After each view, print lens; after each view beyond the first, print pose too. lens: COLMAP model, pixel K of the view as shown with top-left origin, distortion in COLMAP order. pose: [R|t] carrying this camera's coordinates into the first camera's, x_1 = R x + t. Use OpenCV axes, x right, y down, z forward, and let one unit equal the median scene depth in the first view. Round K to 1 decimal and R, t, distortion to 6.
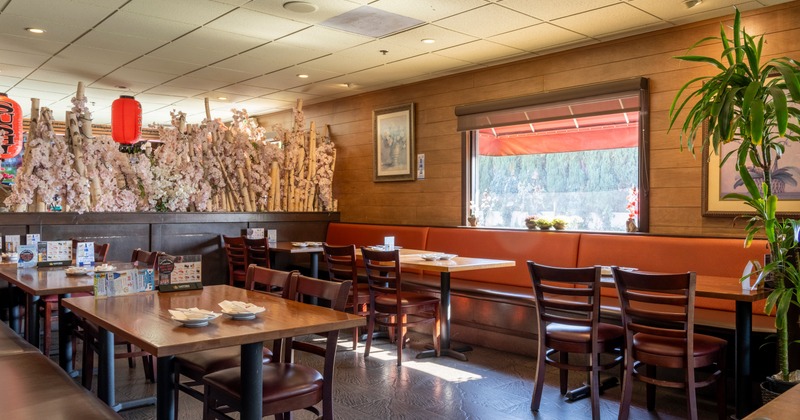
lens RADIAL K [[621.0, 0, 400.0], [0, 621.0, 210.0], [0, 0, 1]] dist [-0.008726, -0.003826]
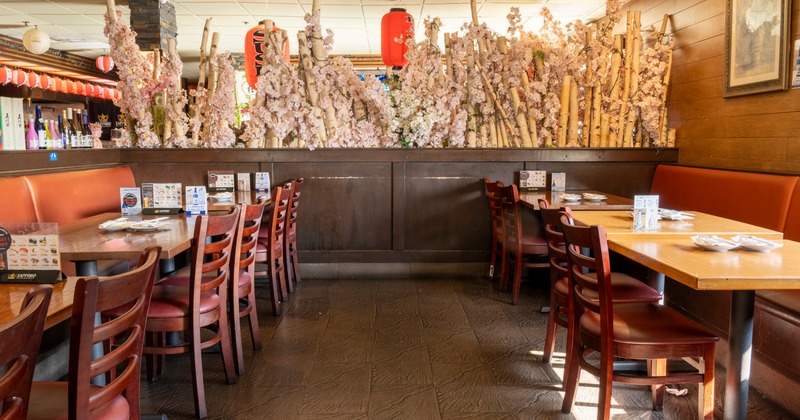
lens RADIAL K [[621.0, 0, 400.0], [0, 621.0, 210.0], [0, 0, 1]] dist [-0.008726, -0.003826]
pose [[0.754633, 0.064764, -0.652943, 0.126579], [0.001691, 0.994922, 0.100639, 0.002134], [0.656145, -0.077050, 0.750691, 0.354022]]
